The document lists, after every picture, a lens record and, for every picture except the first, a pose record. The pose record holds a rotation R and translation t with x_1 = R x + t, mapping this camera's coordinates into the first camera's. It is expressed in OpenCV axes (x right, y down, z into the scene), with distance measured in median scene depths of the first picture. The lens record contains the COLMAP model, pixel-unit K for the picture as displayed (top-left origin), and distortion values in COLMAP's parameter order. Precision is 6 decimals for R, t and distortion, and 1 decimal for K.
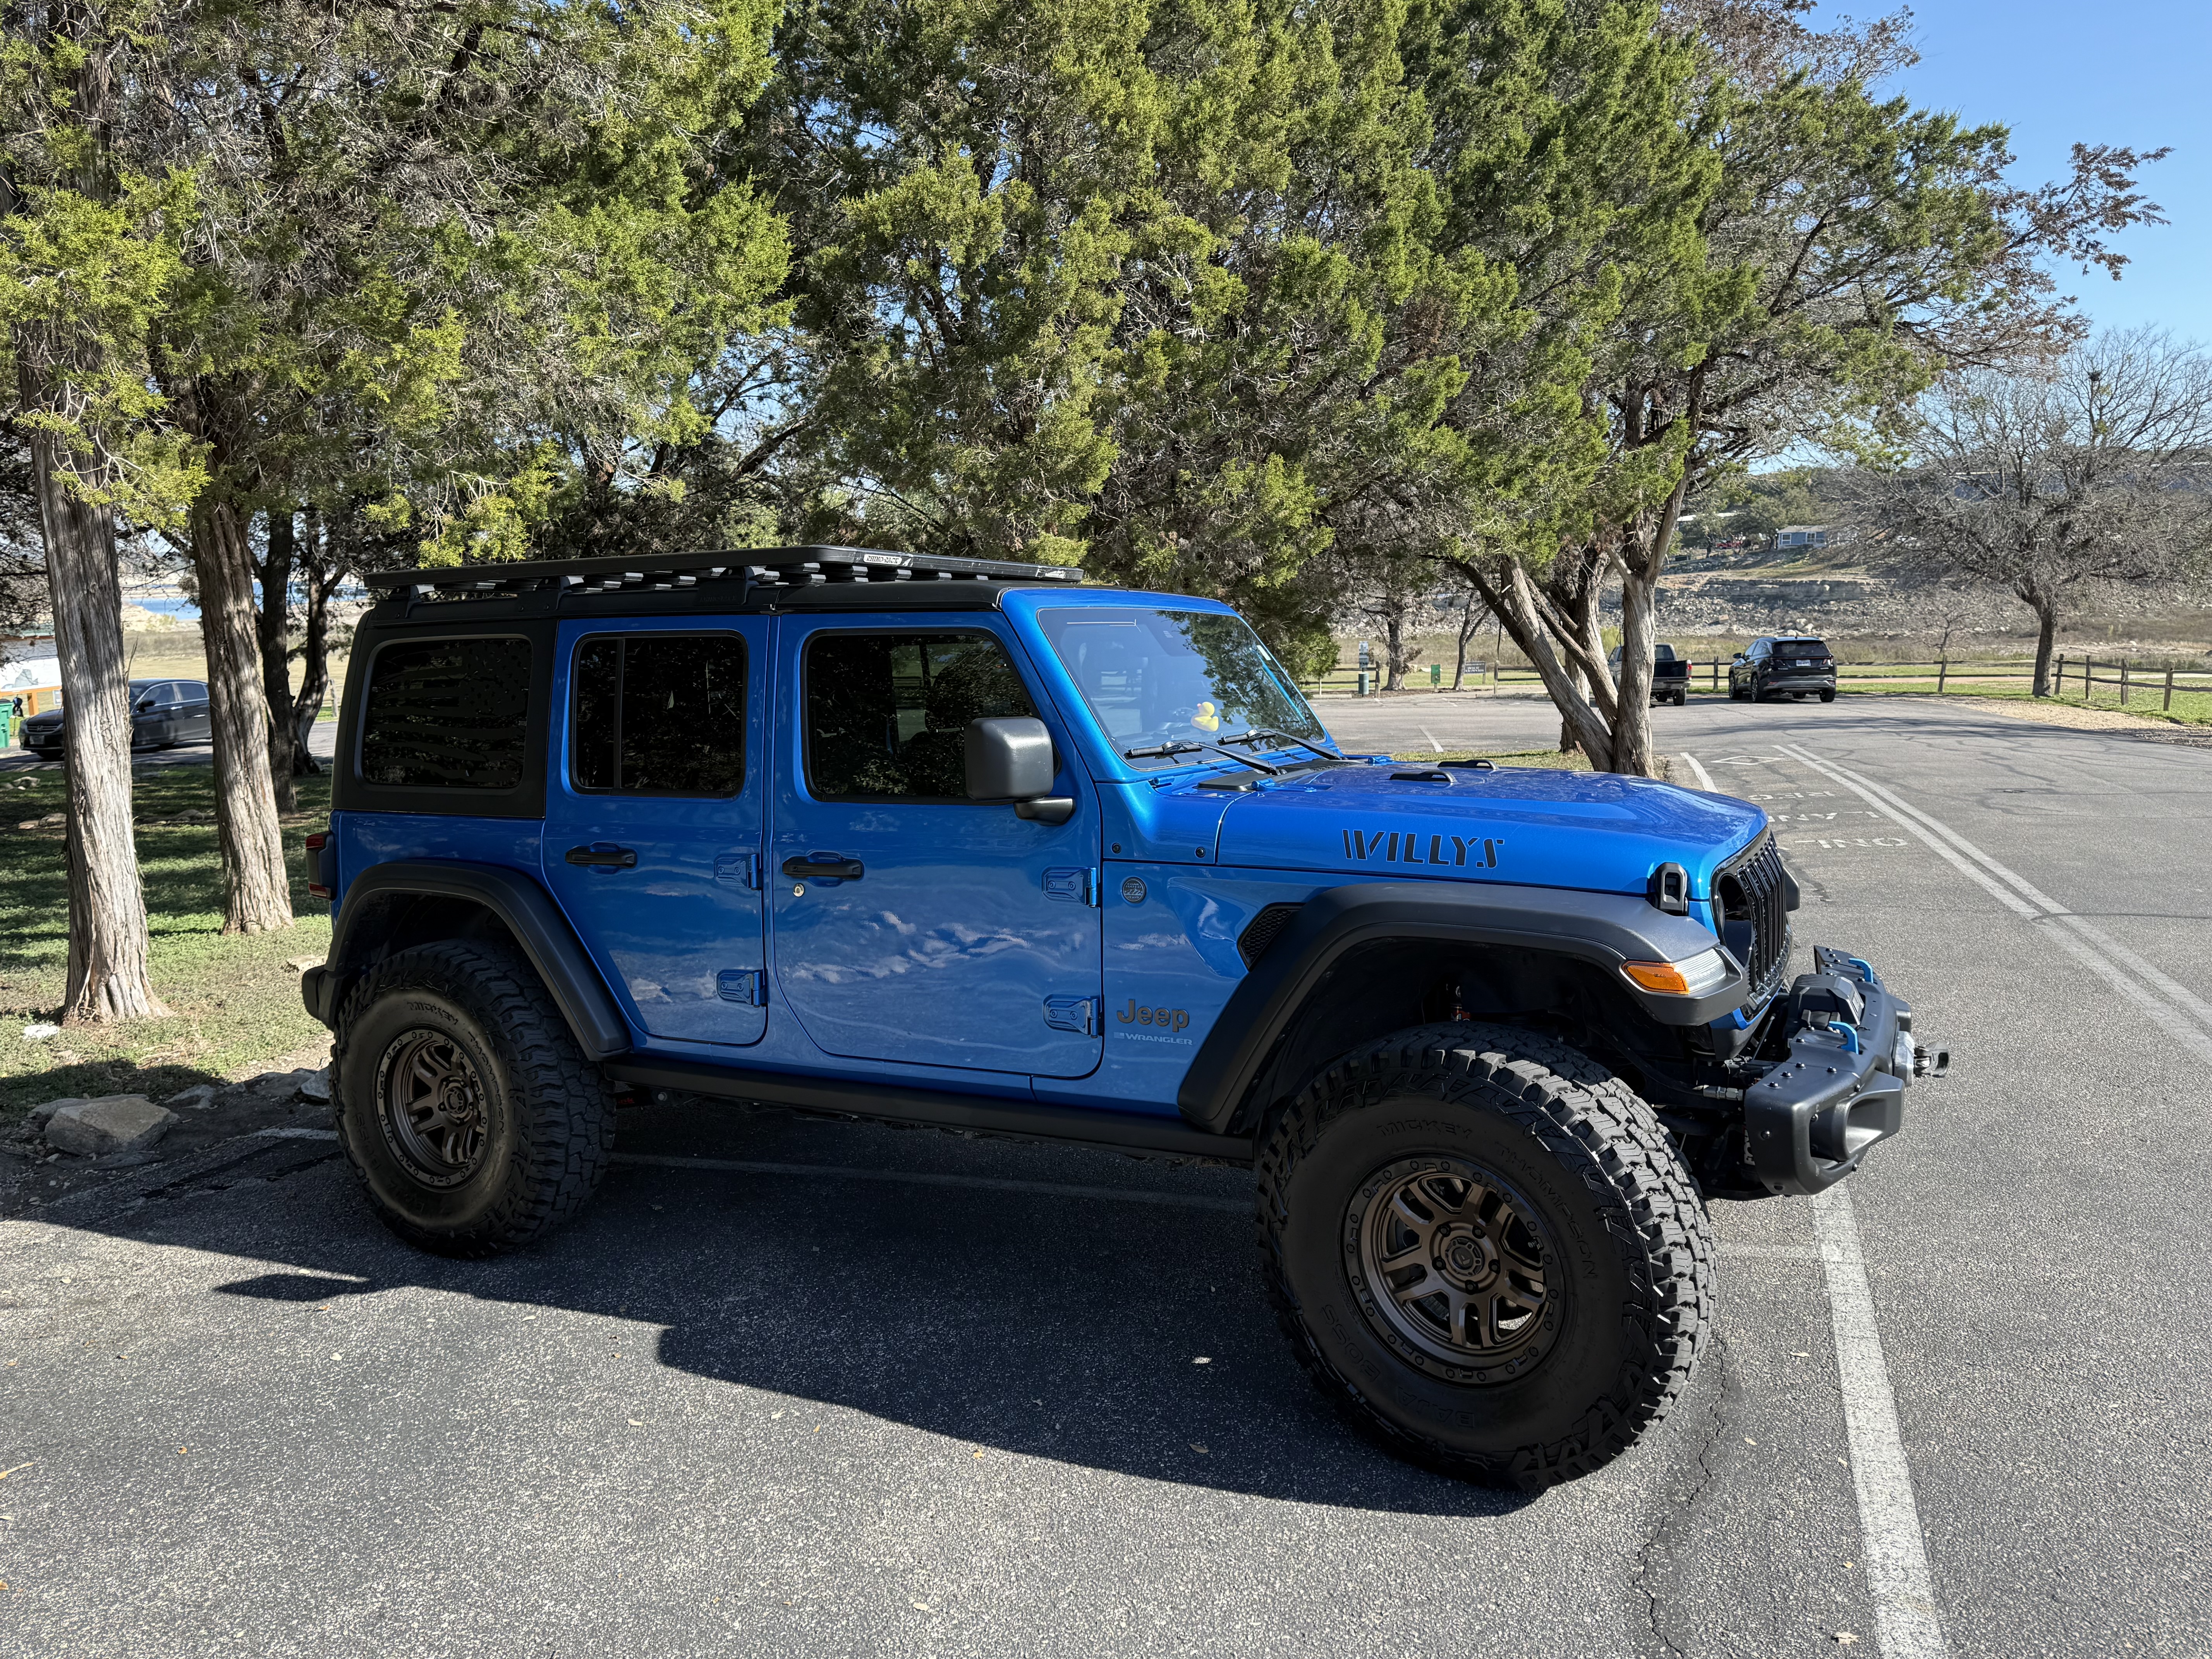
lens RADIAL K [[1609.4, 0, 1106.0], [0, 1609.4, 829.5], [0, 0, 1]] dist [0.004504, 0.001650]
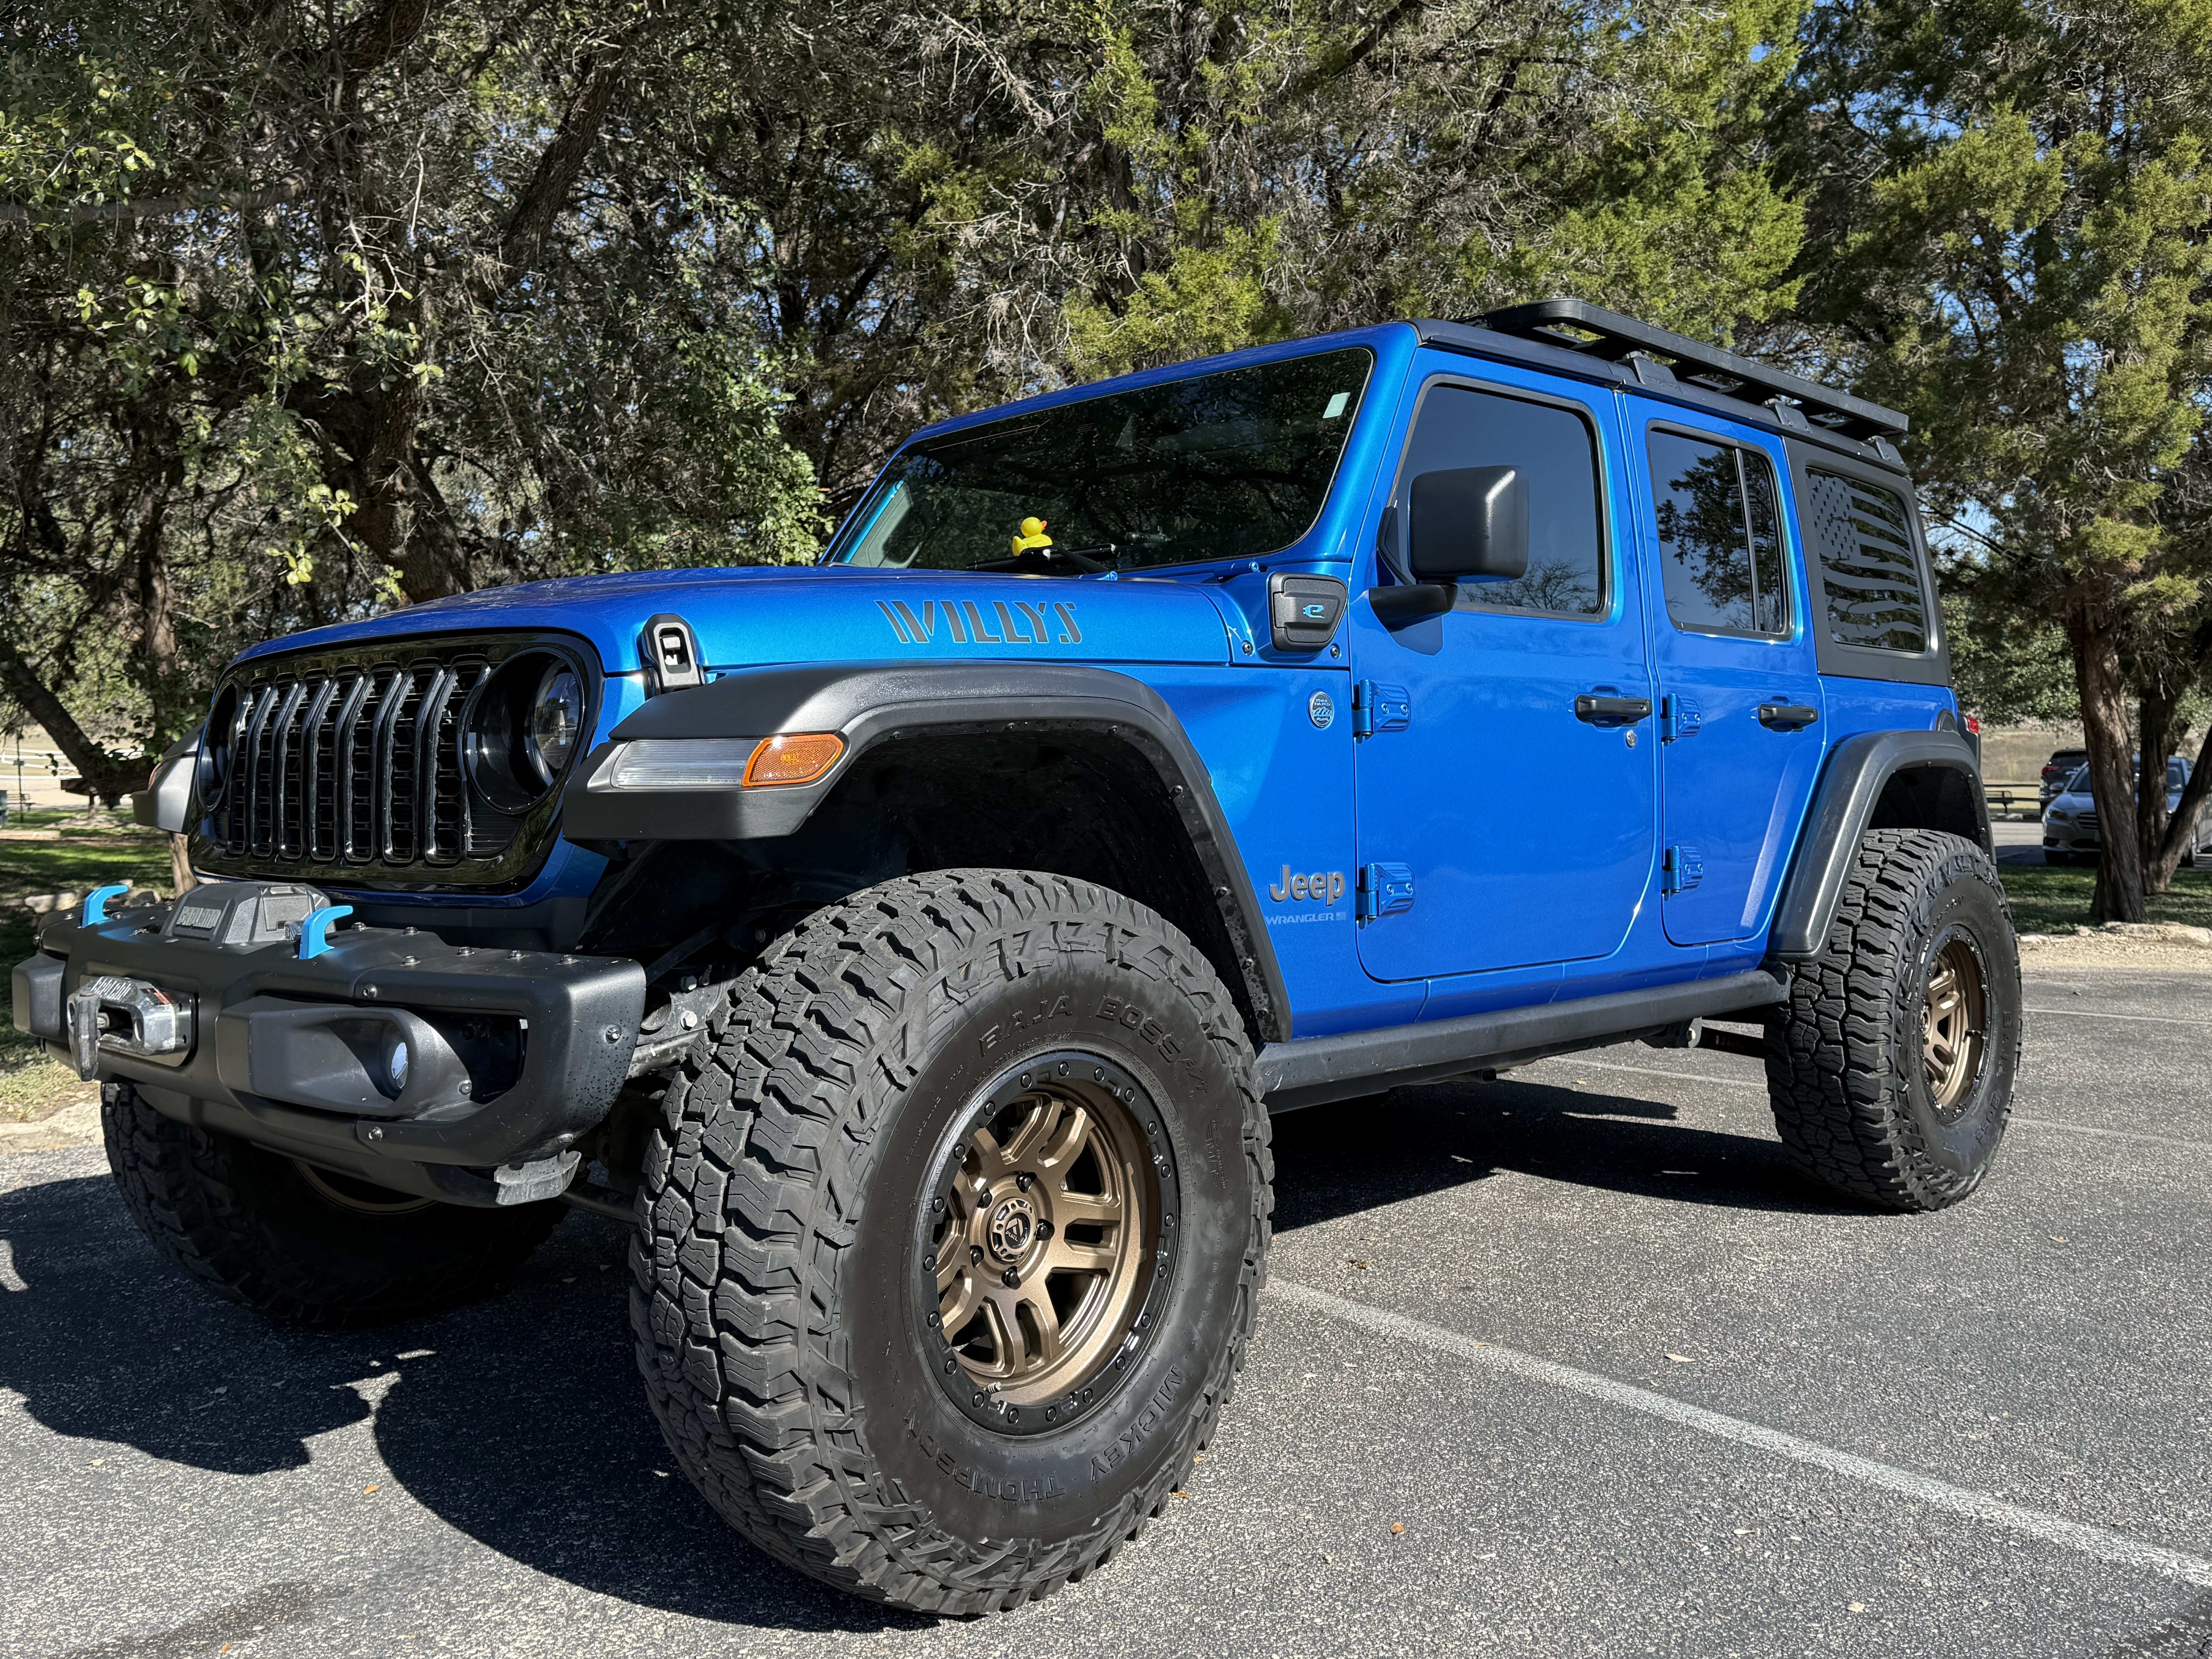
lens RADIAL K [[1986.4, 0, 1106.0], [0, 1986.4, 829.5], [0, 0, 1]] dist [0.079201, -0.091343]
pose [[0.847372, 0.026997, -0.530313, 0.111106], [-0.082652, 0.993240, -0.081503, 0.147120], [0.524527, 0.112895, 0.843875, -0.233296]]
